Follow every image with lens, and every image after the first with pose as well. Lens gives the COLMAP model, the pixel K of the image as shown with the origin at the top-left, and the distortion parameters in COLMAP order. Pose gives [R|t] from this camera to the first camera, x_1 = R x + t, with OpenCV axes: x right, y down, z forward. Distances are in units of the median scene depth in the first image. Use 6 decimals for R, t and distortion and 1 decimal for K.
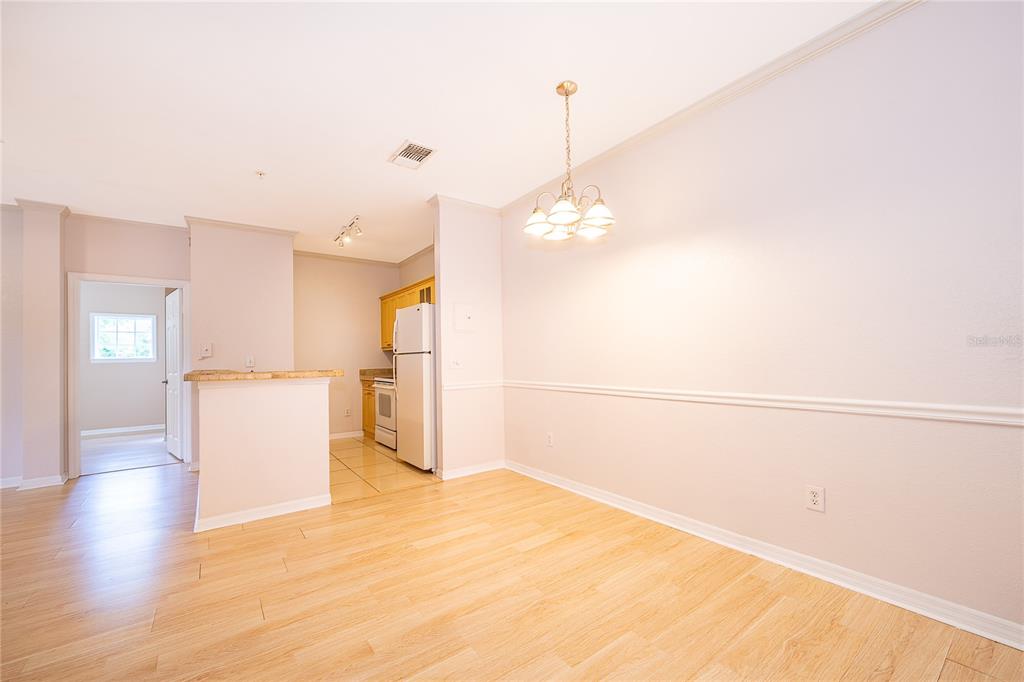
lens RADIAL K [[403.4, 0, 514.2], [0, 403.4, 355.2], [0, 0, 1]] dist [-0.001766, -0.000525]
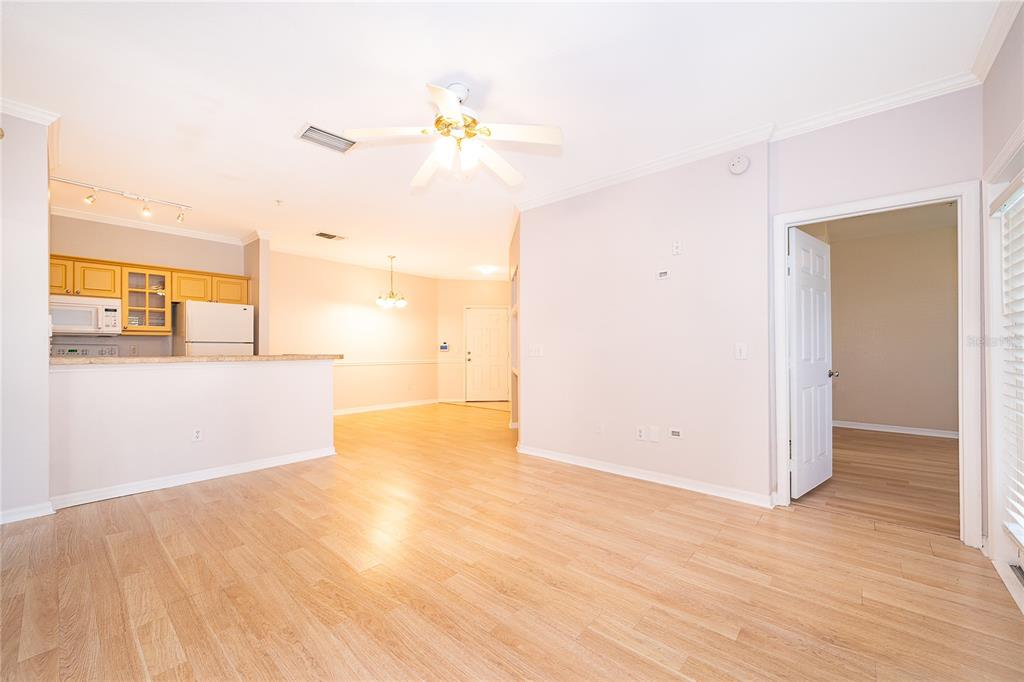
lens RADIAL K [[403.4, 0, 510.6], [0, 403.4, 346.6], [0, 0, 1]] dist [-0.001766, -0.000525]
pose [[-0.205044, 0.025272, 0.978427, -1.958493], [-0.005502, 0.999621, -0.026972, 0.043301], [-0.978737, -0.010913, -0.204827, 0.522058]]
